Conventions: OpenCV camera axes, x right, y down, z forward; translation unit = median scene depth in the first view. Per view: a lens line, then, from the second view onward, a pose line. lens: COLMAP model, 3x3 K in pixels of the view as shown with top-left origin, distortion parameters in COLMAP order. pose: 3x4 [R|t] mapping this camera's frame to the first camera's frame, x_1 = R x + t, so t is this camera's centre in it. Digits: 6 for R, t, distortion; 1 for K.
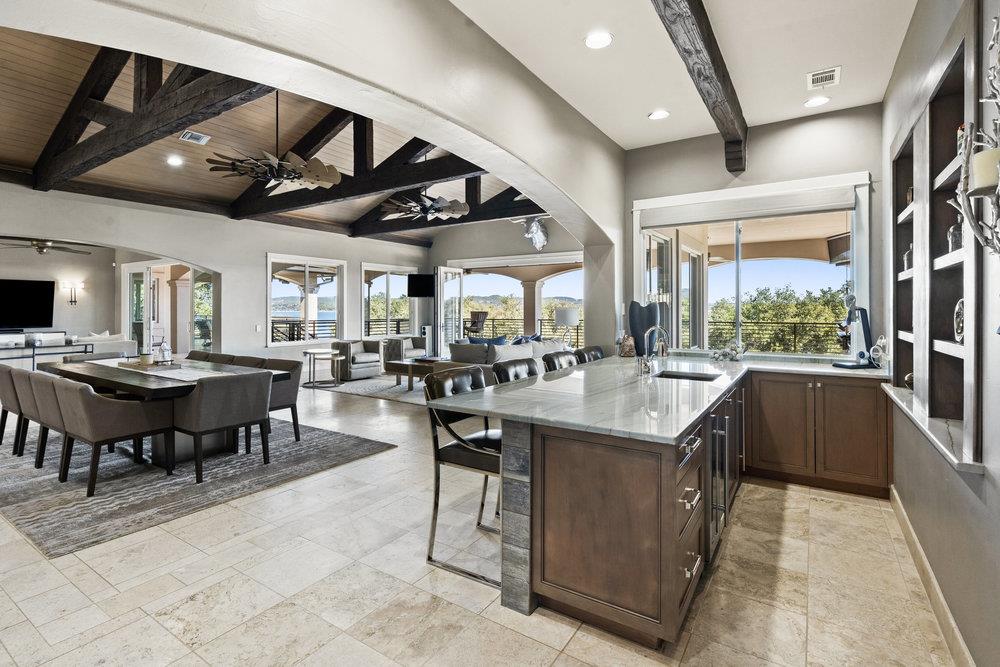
lens RADIAL K [[461.0, 0, 478.9], [0, 461.0, 307.1], [0, 0, 1]] dist [-0.000577, -0.000004]
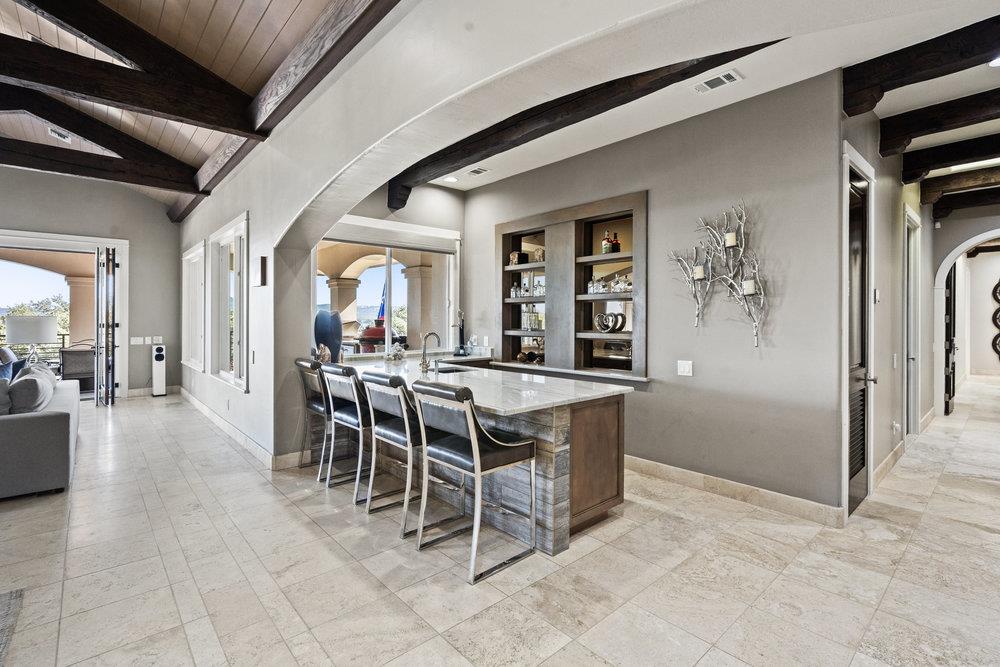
lens RADIAL K [[461.0, 0, 497.5], [0, 461.0, 324.1], [0, 0, 1]] dist [-0.000577, -0.000004]
pose [[0.265168, -0.015227, 0.964082, -1.151401], [-0.000325, 0.999874, 0.015882, 0.000546], [-0.964202, -0.004525, 0.265130, 0.798411]]
